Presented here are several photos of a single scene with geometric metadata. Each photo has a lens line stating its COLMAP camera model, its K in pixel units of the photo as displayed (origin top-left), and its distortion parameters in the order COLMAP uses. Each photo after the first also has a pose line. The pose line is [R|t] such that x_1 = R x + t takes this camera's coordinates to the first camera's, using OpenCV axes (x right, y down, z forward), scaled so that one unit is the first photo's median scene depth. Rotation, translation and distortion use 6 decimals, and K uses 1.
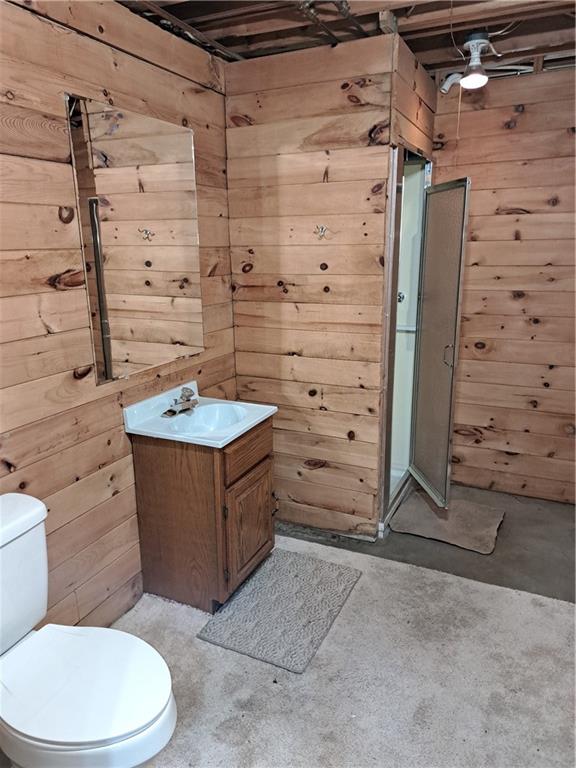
lens RADIAL K [[543.8, 0, 288.4], [0, 543.8, 379.4], [0, 0, 1]] dist [0.101841, -0.096941]
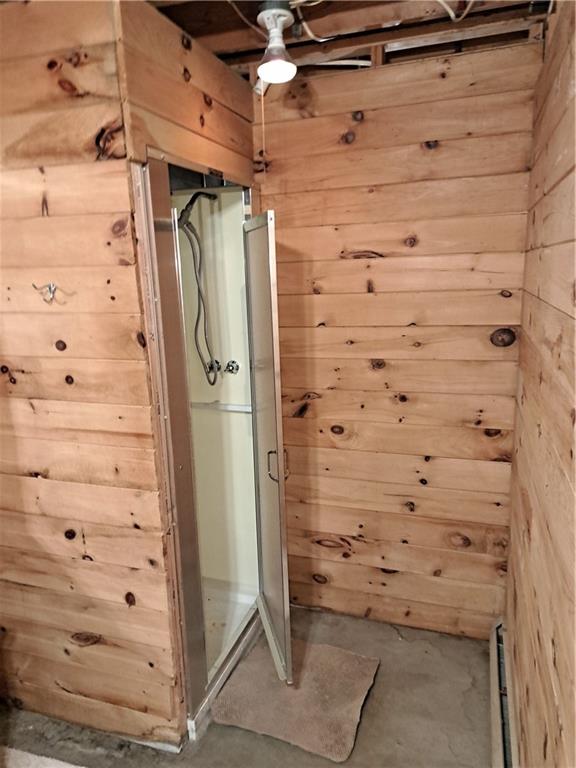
lens RADIAL K [[543.8, 0, 288.4], [0, 543.8, 379.4], [0, 0, 1]] dist [0.101841, -0.096941]
pose [[0.993587, -0.040929, 0.105398, 0.234408], [0.045347, 0.998175, -0.039868, -0.117433], [-0.103574, 0.044392, 0.993631, 0.305251]]
